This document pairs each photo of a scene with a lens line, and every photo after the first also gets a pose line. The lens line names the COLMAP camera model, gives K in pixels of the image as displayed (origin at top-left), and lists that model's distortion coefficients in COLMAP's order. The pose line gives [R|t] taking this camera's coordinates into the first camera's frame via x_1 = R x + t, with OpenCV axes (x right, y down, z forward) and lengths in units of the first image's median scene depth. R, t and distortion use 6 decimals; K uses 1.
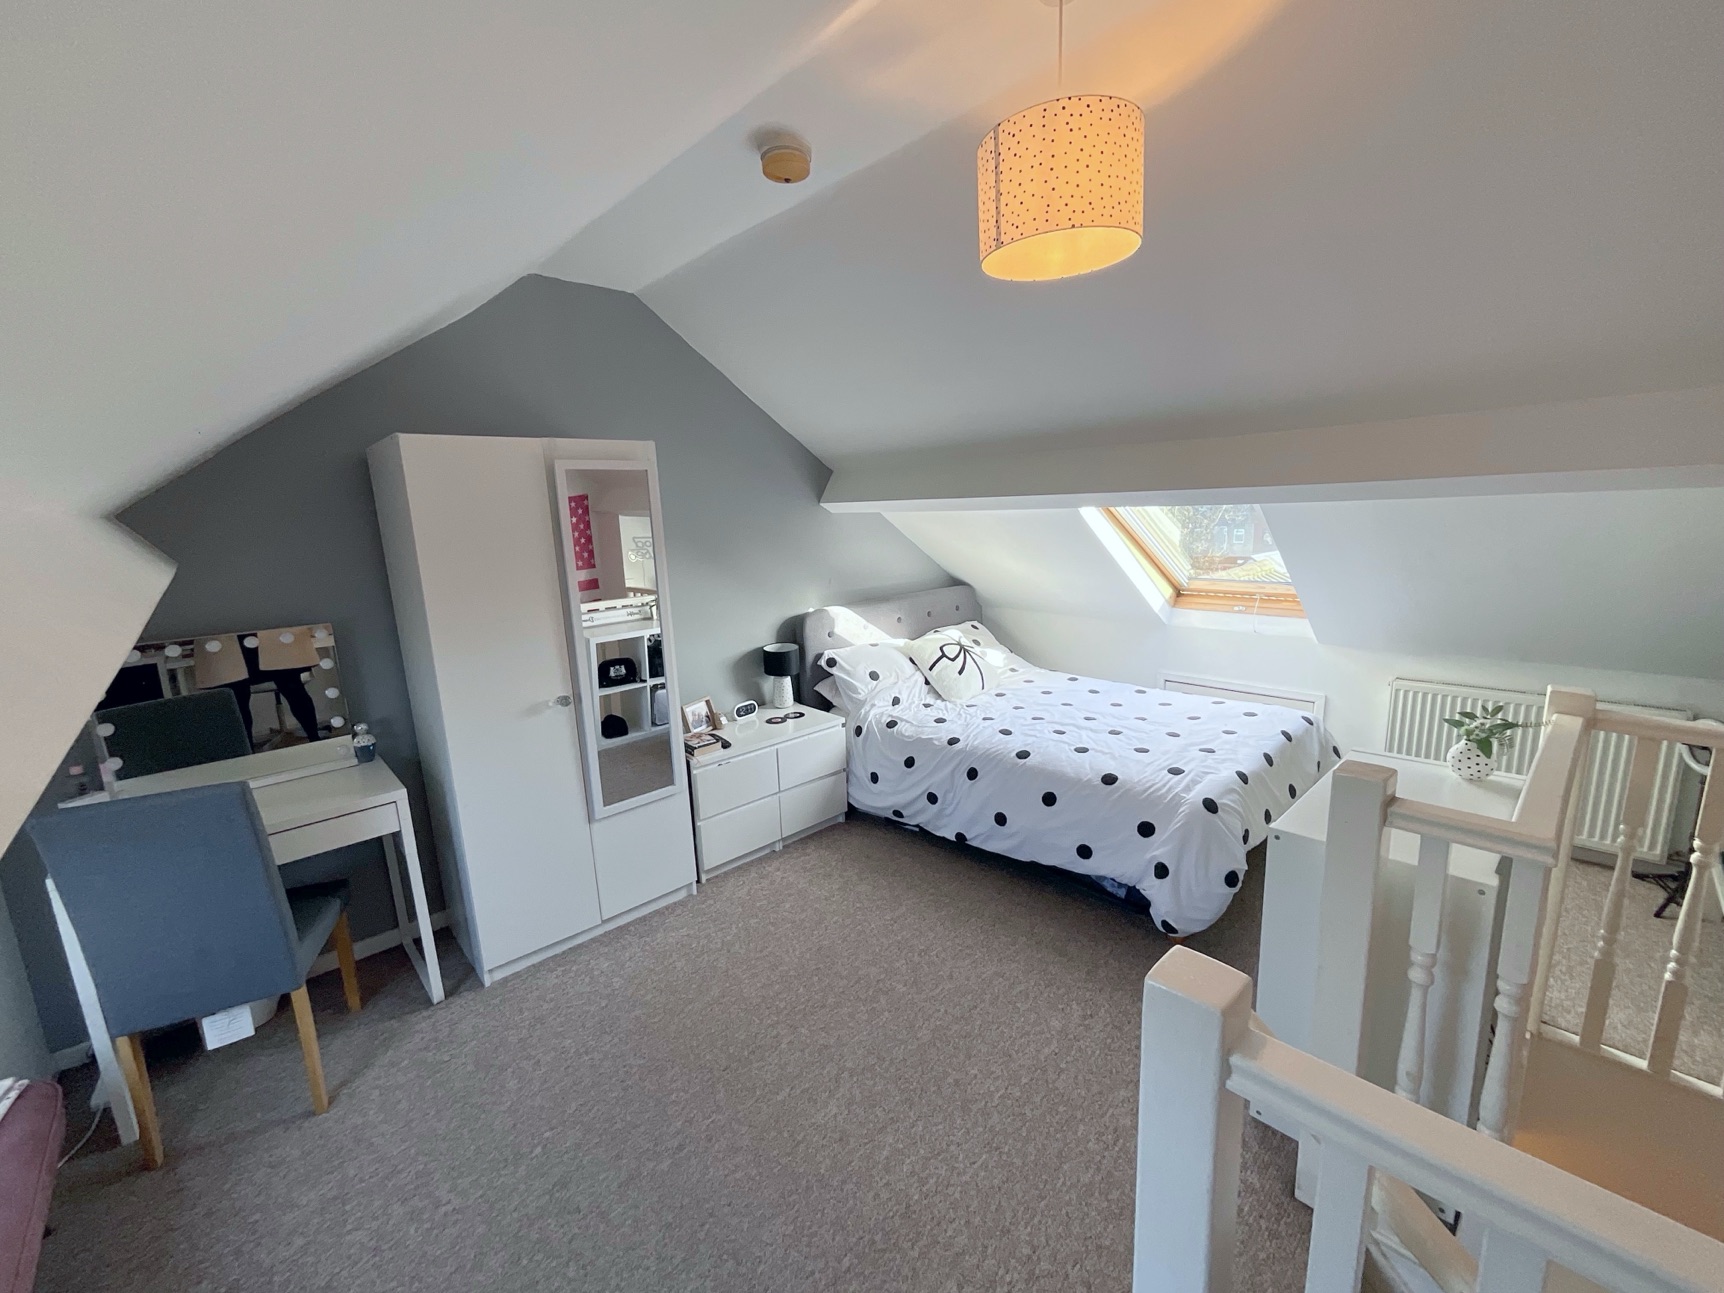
lens RADIAL K [[699.5, 0, 858.9], [0, 699.5, 648.0], [0, 0, 1]] dist [-0.001045, 0.003881]
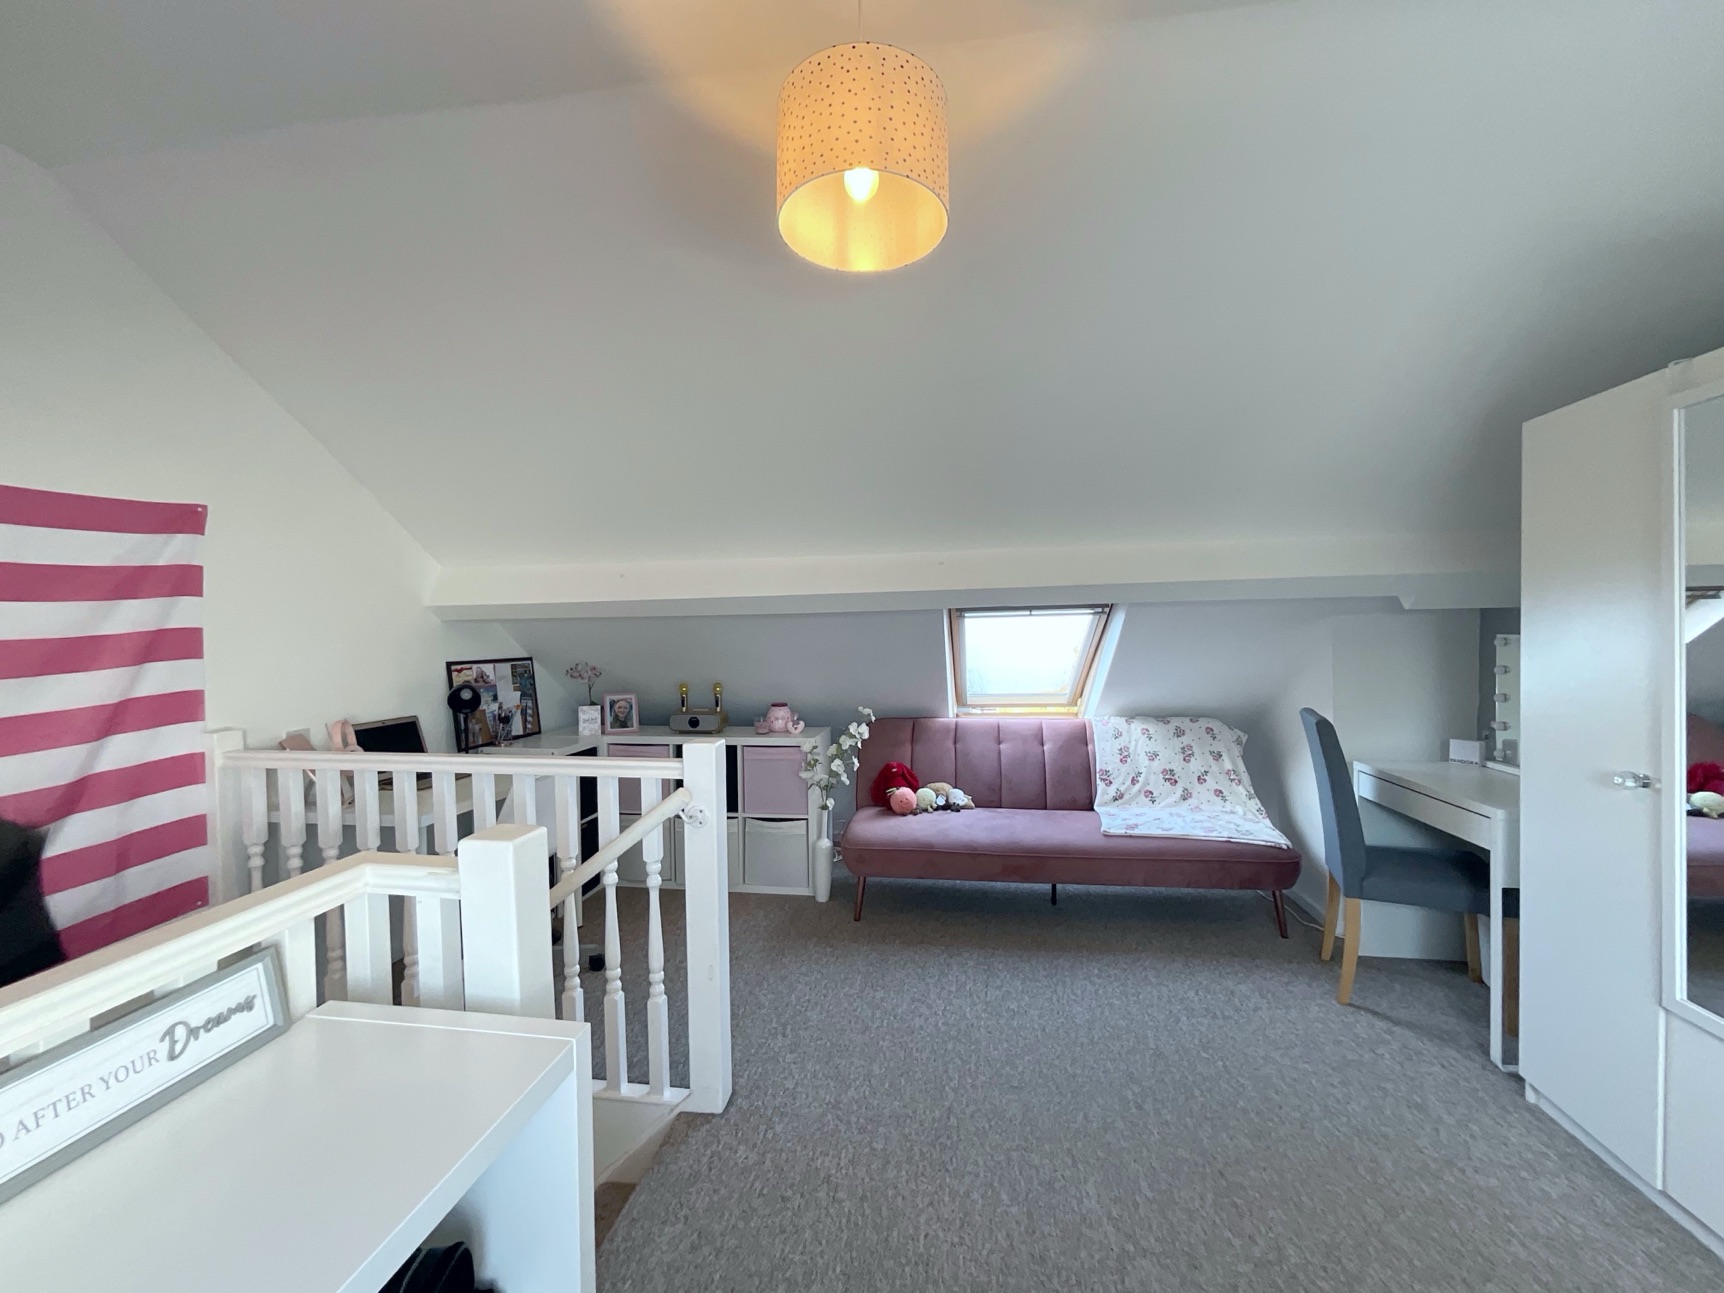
lens RADIAL K [[700.5, 0, 862.0], [0, 700.5, 646.5], [0, 0, 1]] dist [0.000533, 0.000076]
pose [[-0.784249, 0.067568, -0.616756, 0.387318], [-0.073135, 0.977055, 0.200037, -0.090831], [0.616120, 0.201985, -0.761313, 0.786202]]
